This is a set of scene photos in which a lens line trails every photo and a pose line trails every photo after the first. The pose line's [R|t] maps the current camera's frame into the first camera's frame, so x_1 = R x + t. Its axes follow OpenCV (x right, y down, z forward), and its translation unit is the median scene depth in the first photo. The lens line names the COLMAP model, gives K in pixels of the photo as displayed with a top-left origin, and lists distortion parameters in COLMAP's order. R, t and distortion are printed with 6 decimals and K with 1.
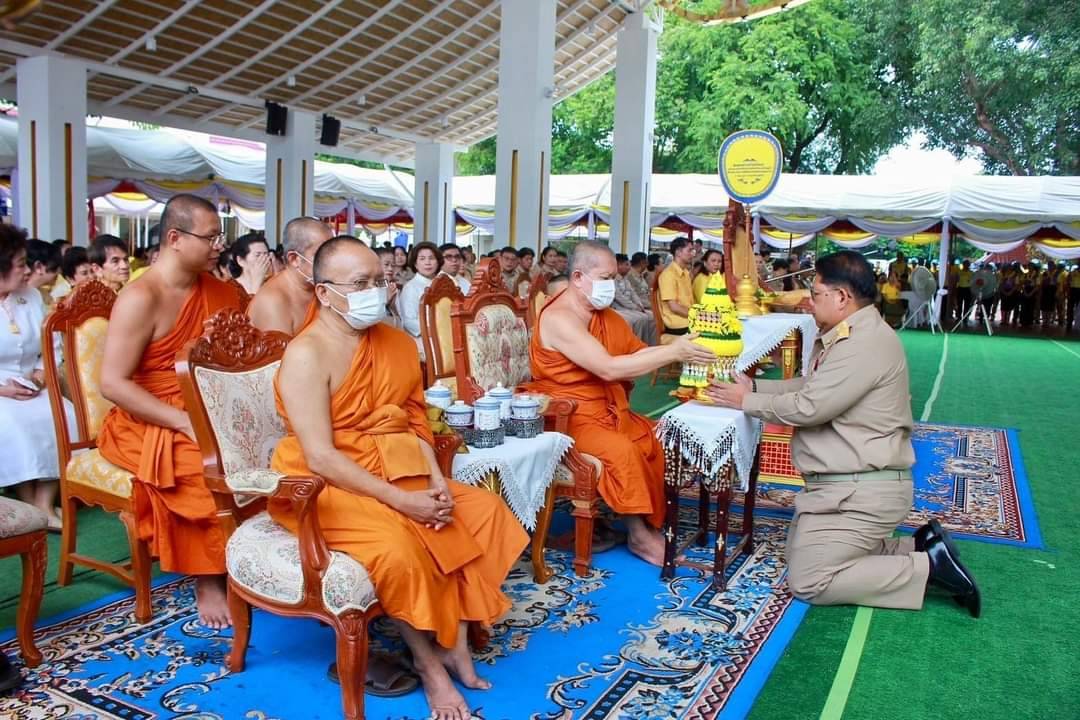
lens RADIAL K [[892.8, 0, 540.0], [0, 892.8, 360.0], [0, 0, 1]] dist [-0.154466, 0.164088]
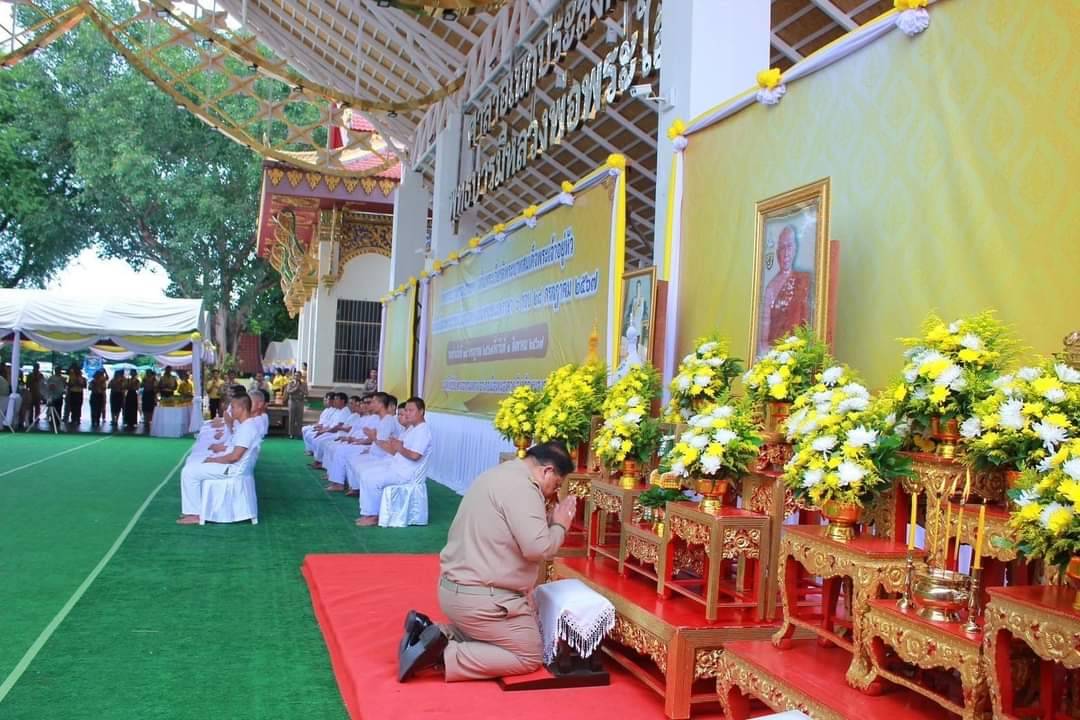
lens RADIAL K [[976.4, 0, 539.5], [0, 976.4, 386.6], [0, 0, 1]] dist [-0.162133, 0.172471]
pose [[0.736881, 0.001424, 0.676021, 0.110549], [0.061221, 0.995748, -0.068830, 0.024394], [-0.673245, 0.092106, 0.733660, -0.242272]]
